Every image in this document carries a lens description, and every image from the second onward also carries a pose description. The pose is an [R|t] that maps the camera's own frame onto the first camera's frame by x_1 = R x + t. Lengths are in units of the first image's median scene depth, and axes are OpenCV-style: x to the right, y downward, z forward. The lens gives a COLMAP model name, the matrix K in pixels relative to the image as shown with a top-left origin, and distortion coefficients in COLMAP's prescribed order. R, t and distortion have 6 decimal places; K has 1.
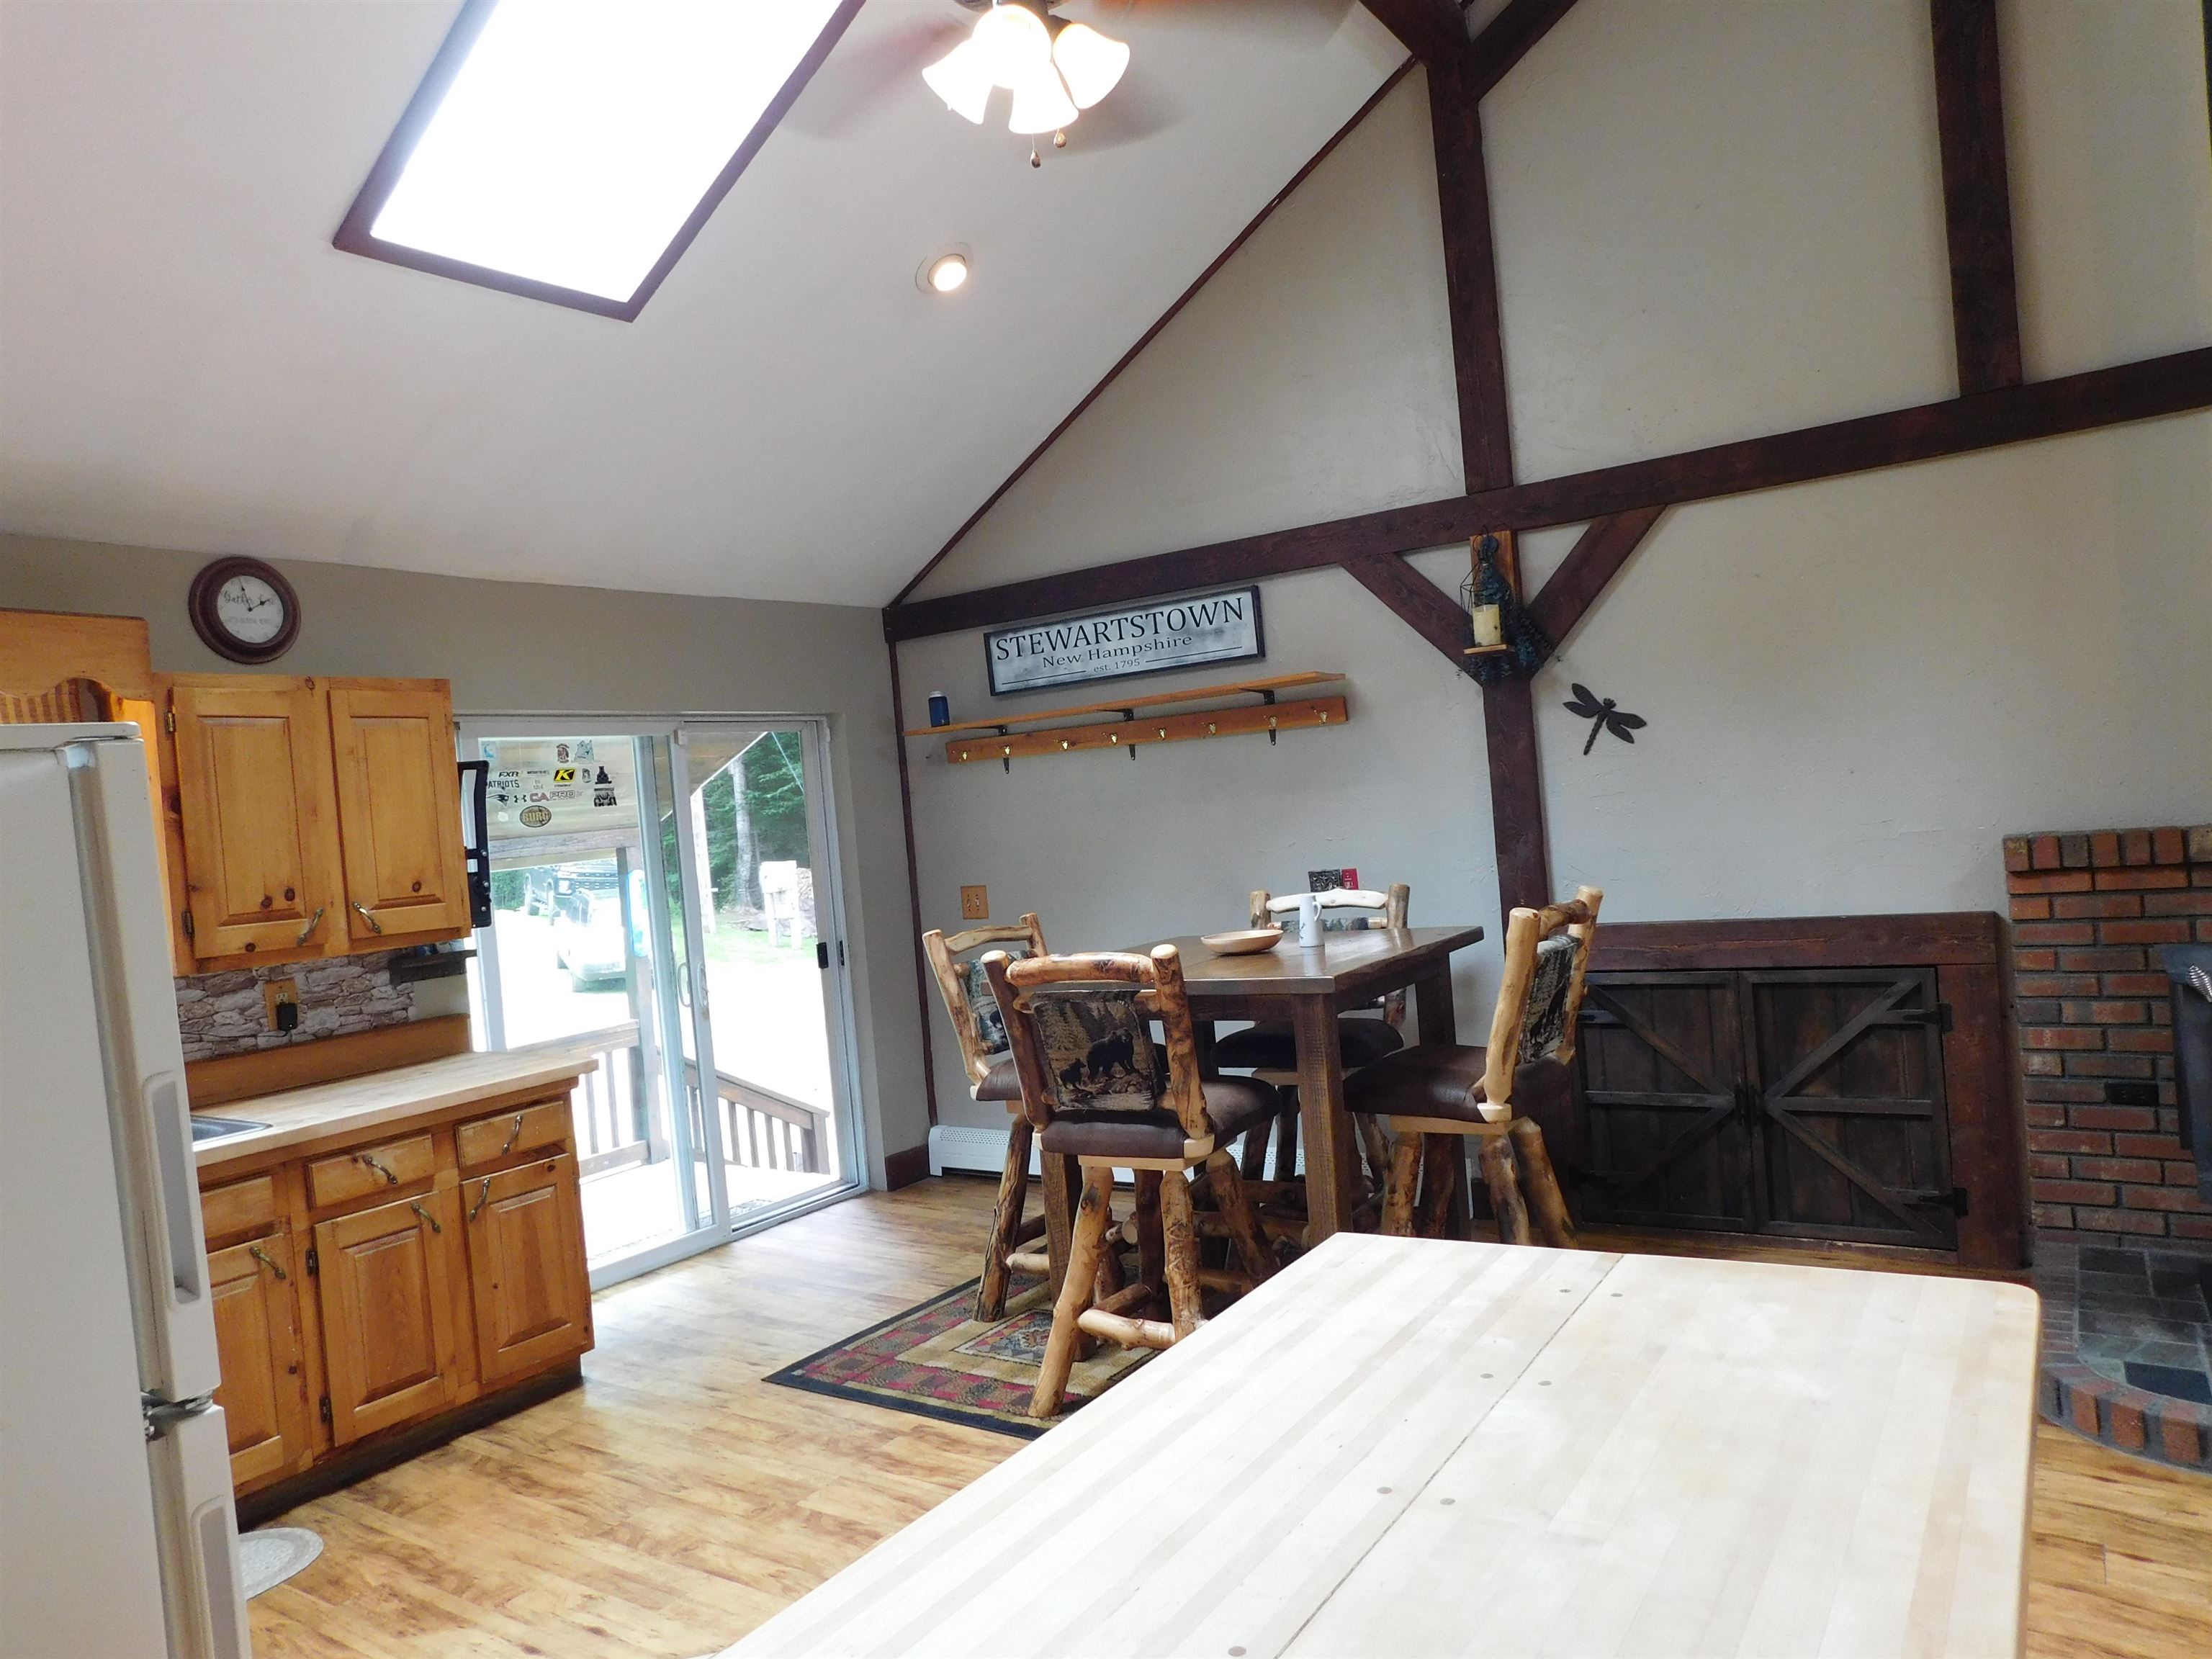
lens RADIAL K [[1502.0, 0, 1132.9], [0, 1502.0, 821.6], [0, 0, 1]] dist [-0.055514, 0.074352]
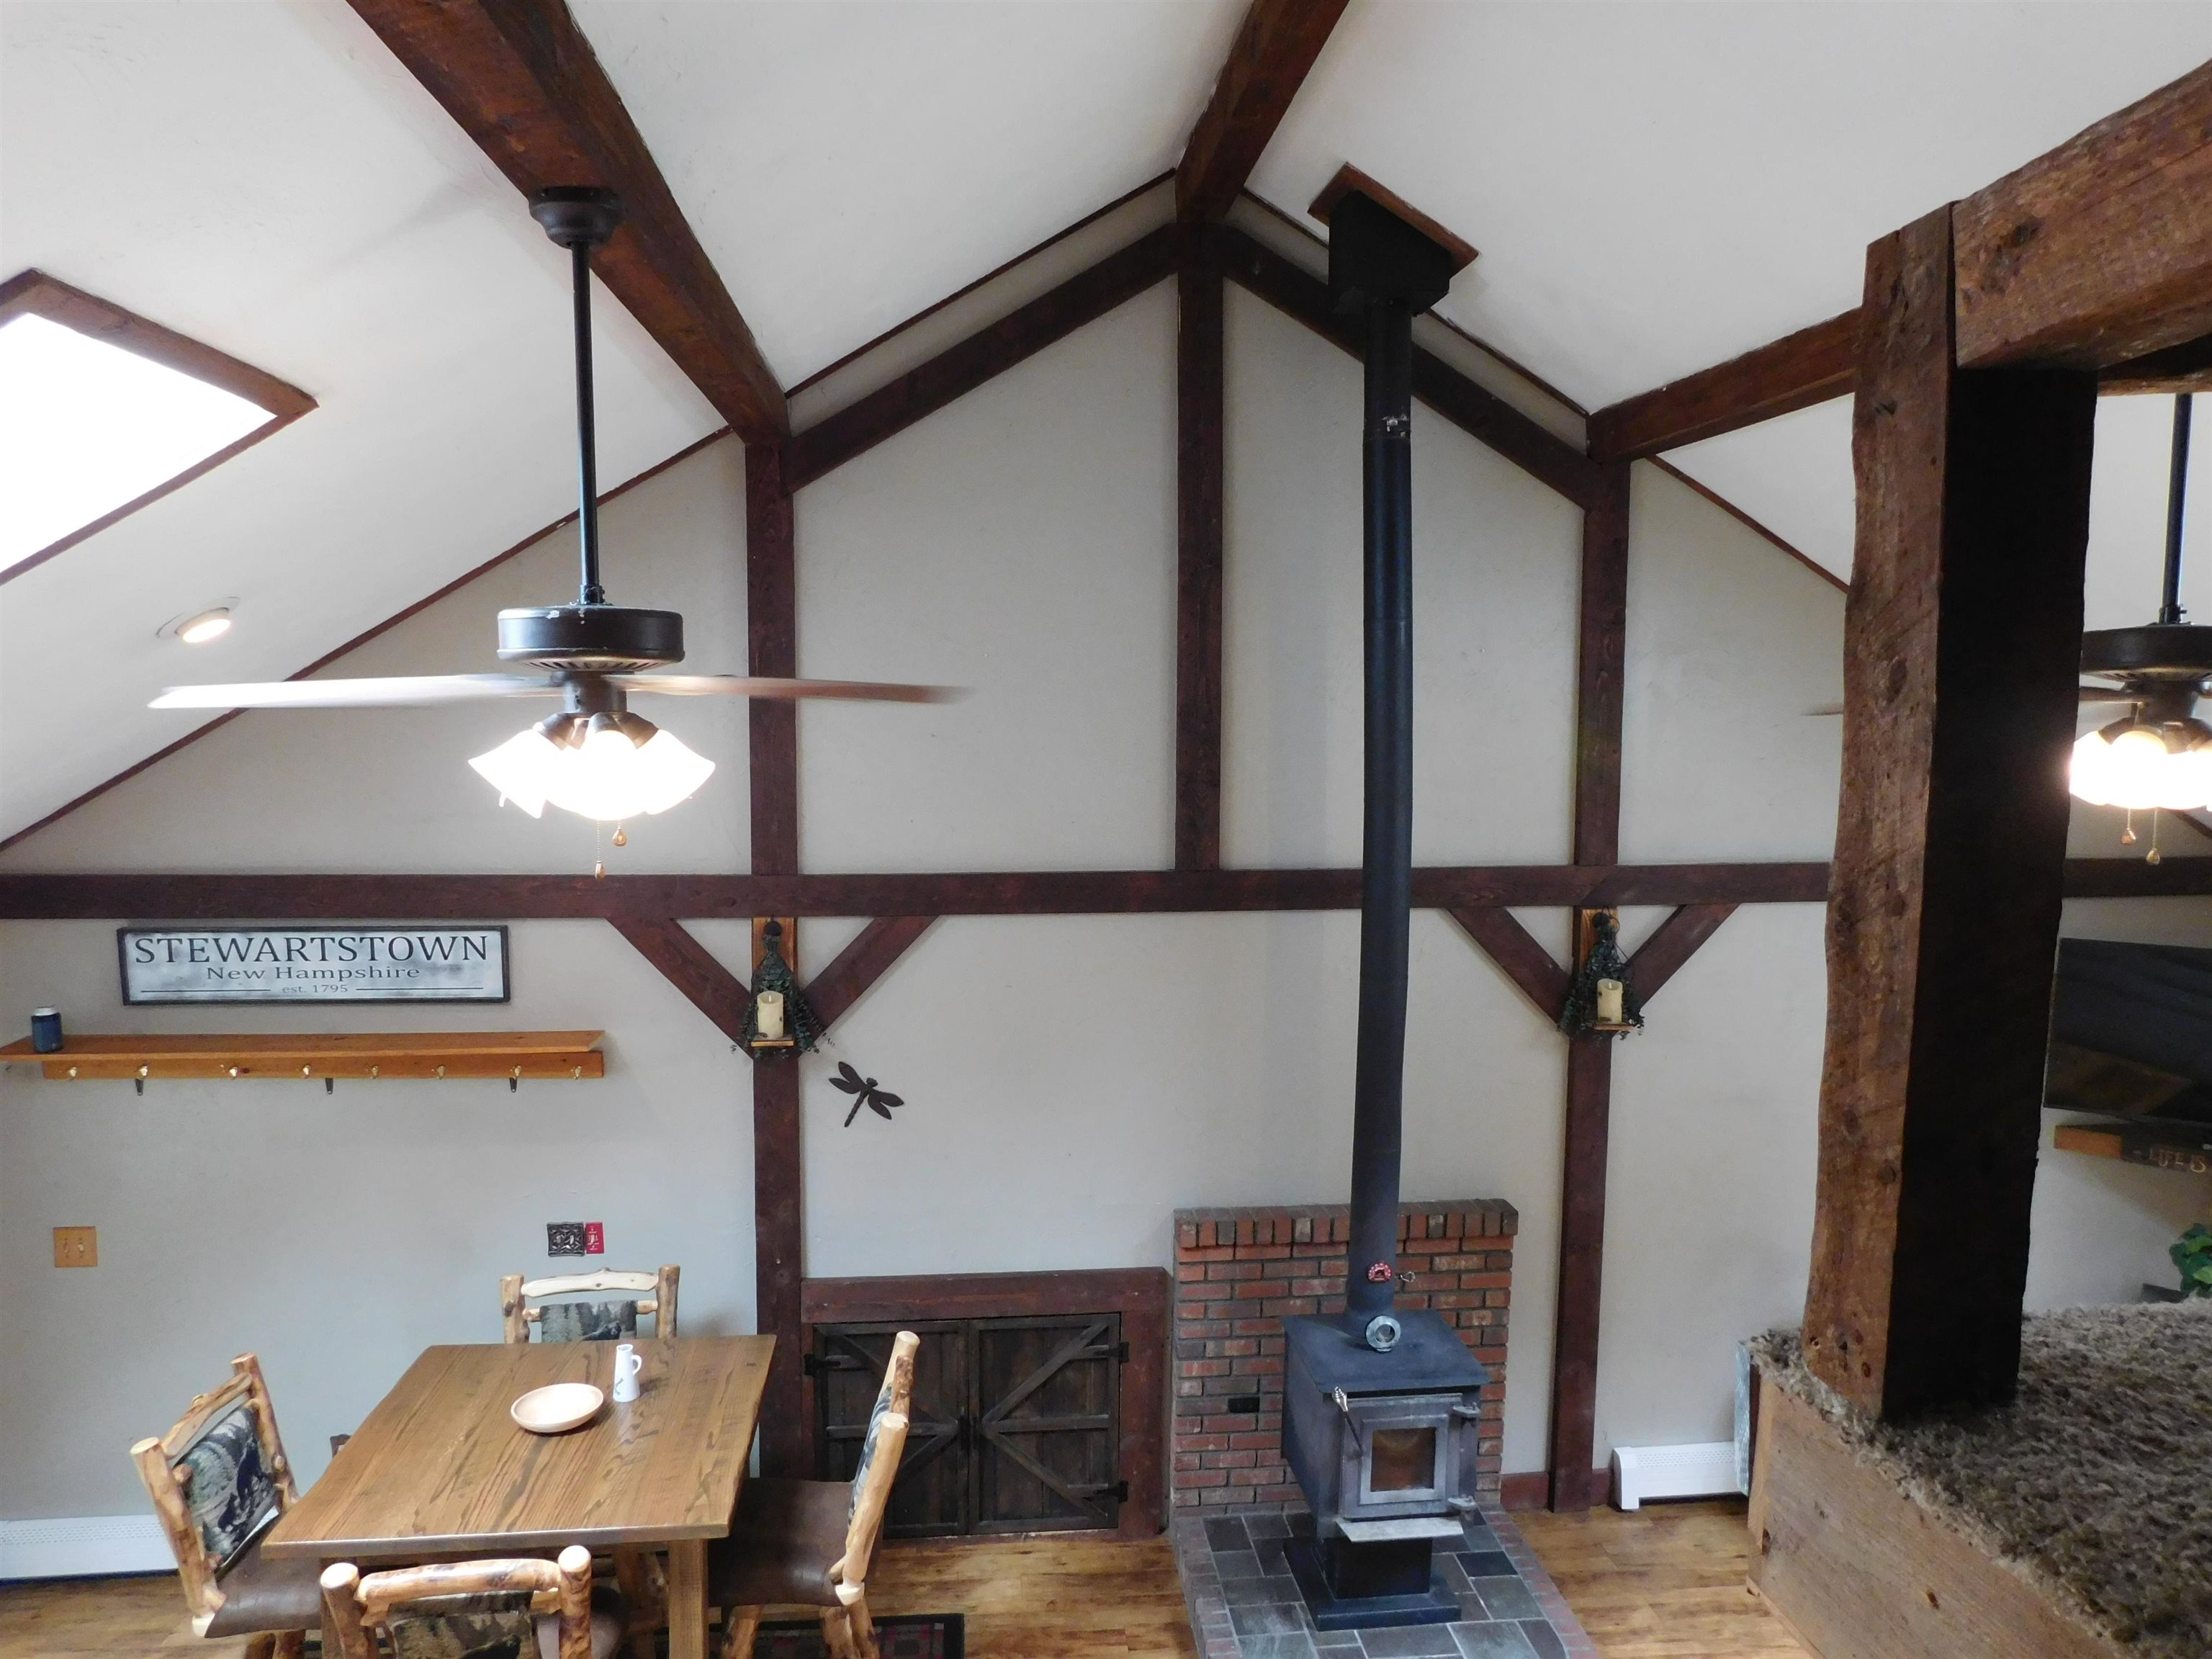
lens RADIAL K [[1463.0, 0, 1125.1], [0, 1463.0, 822.6], [0, 0, 1]] dist [-0.073142, 0.064687]
pose [[0.771806, 0.039969, 0.634601, -0.241403], [-0.069664, 0.997330, 0.021912, -0.333930], [-0.632031, -0.061120, 0.772529, 0.081768]]
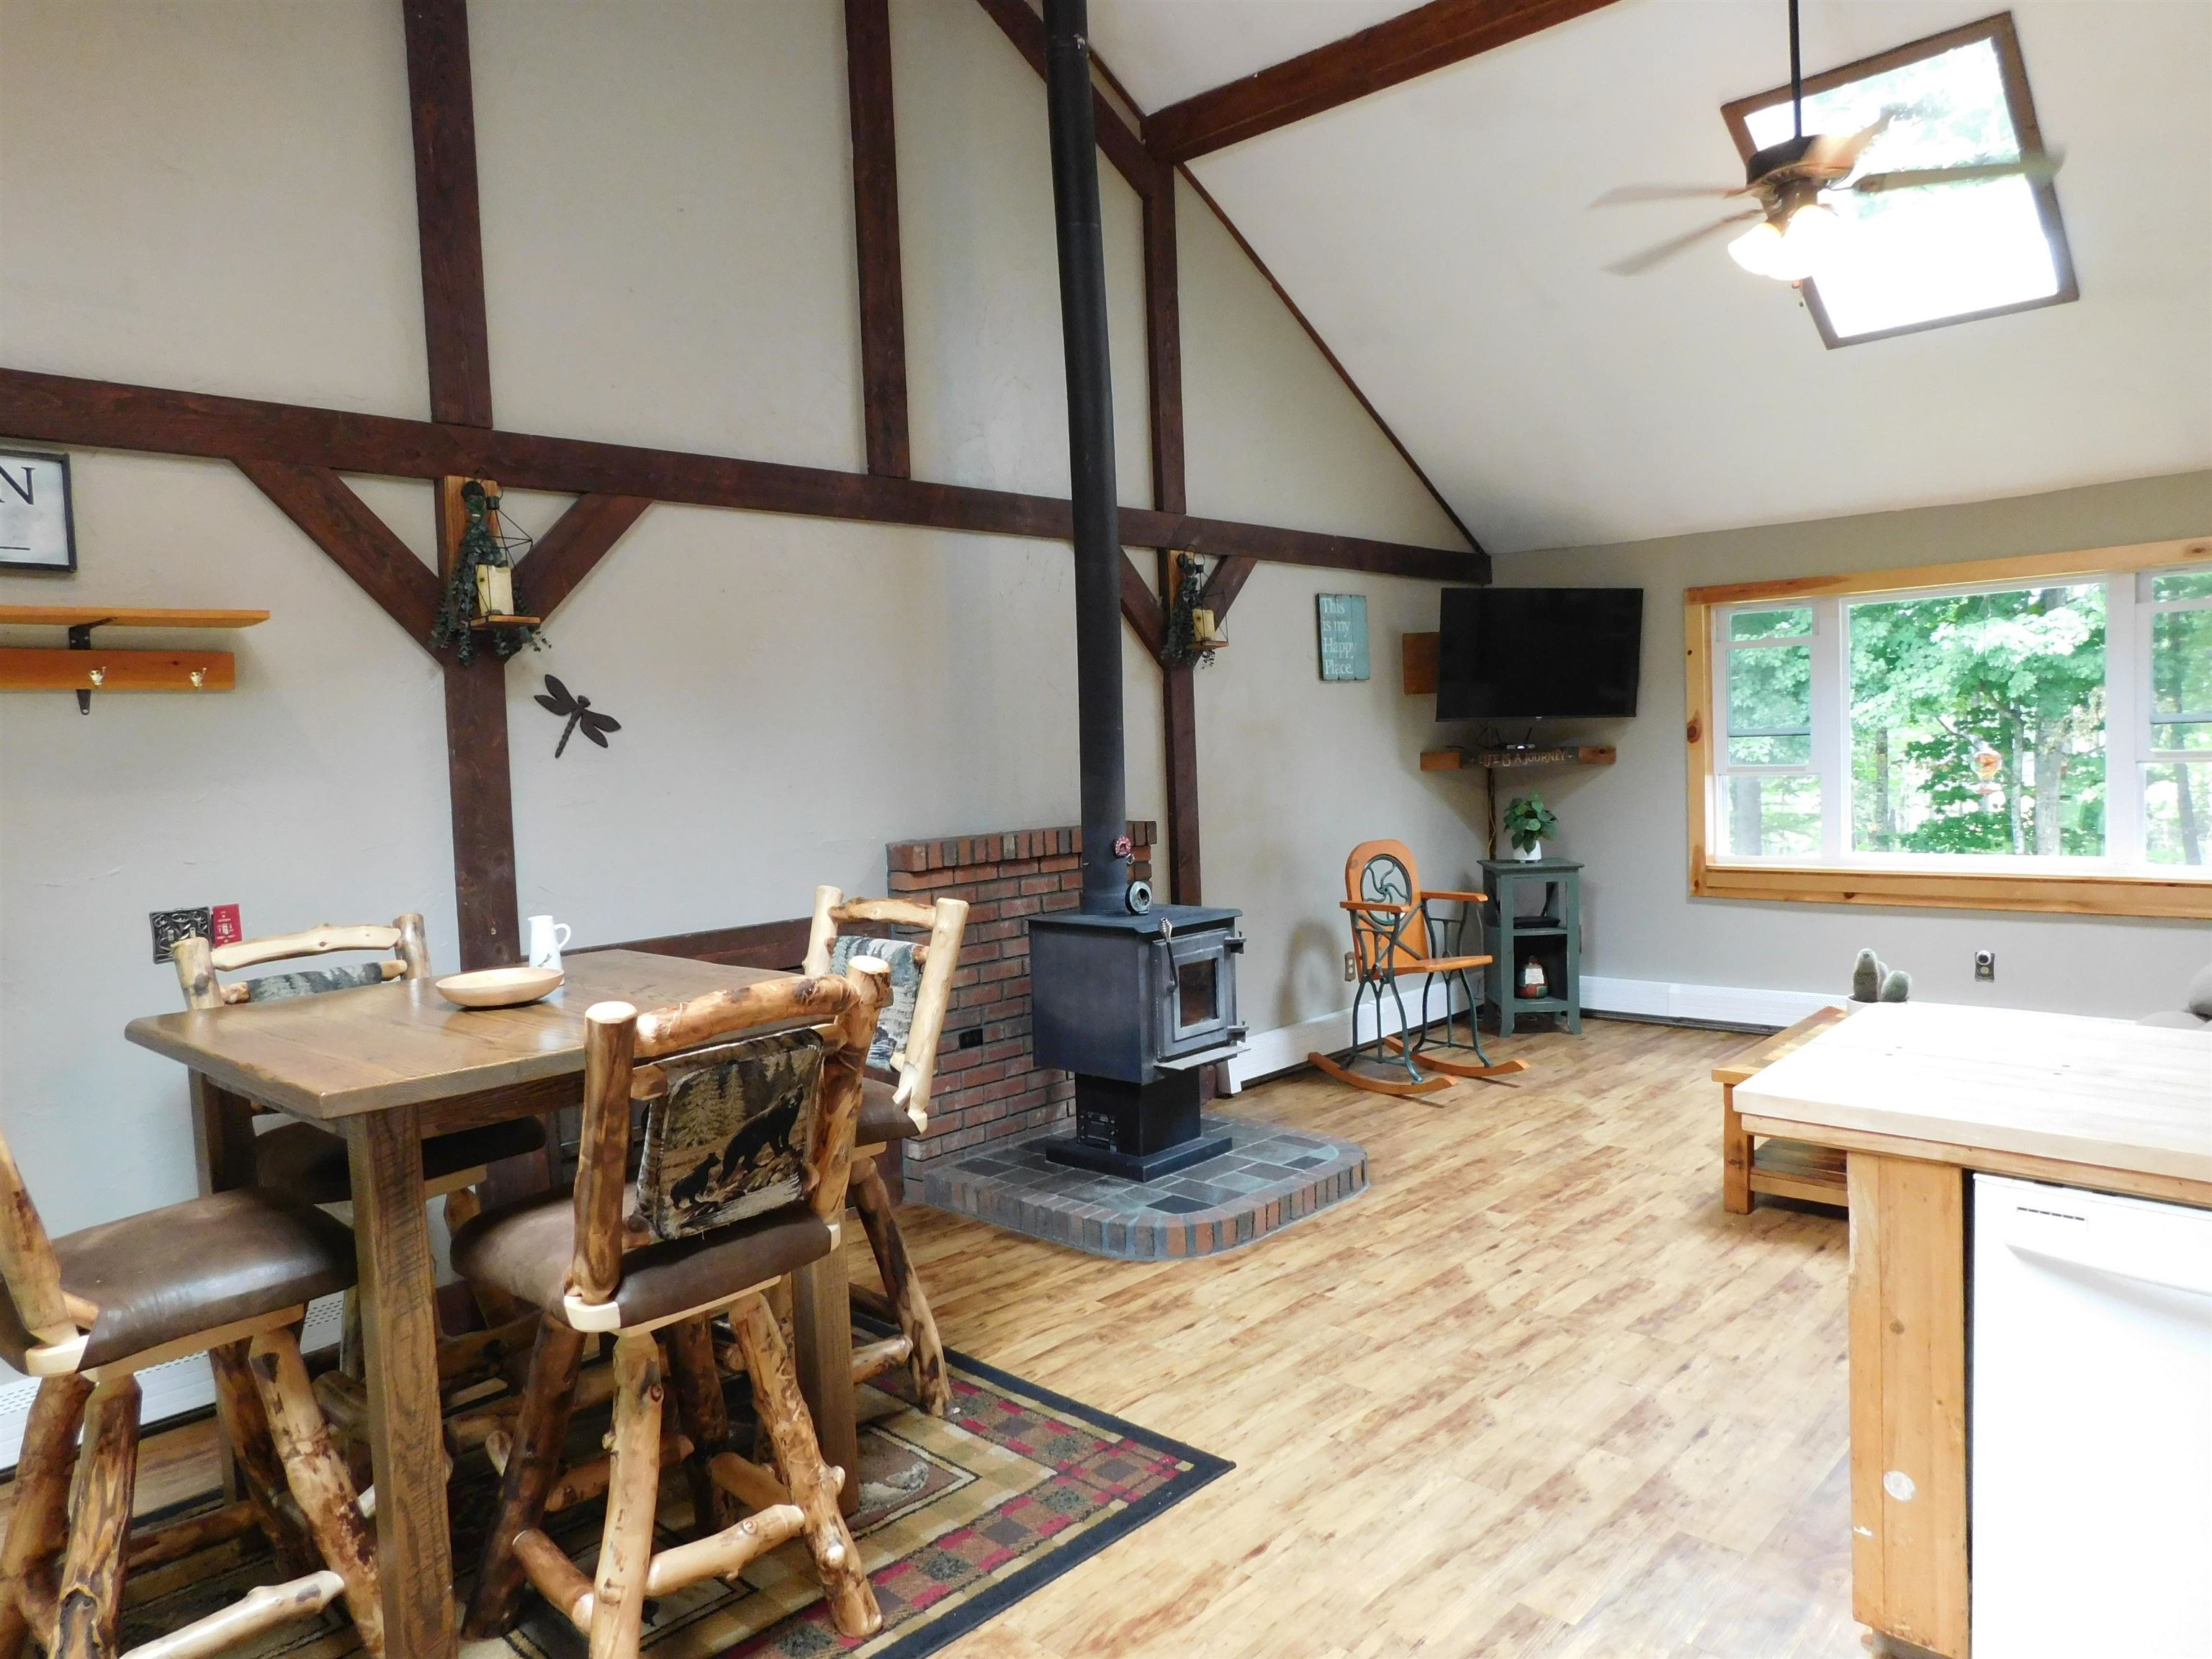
lens RADIAL K [[1448.0, 0, 1134.5], [0, 1448.0, 817.6], [0, 0, 1]] dist [-0.078037, 0.051428]
pose [[0.165168, 0.027179, 0.985891, -0.516109], [0.033220, 0.998900, -0.033103, 0.032541], [-0.985706, 0.038219, 0.164084, 0.589831]]
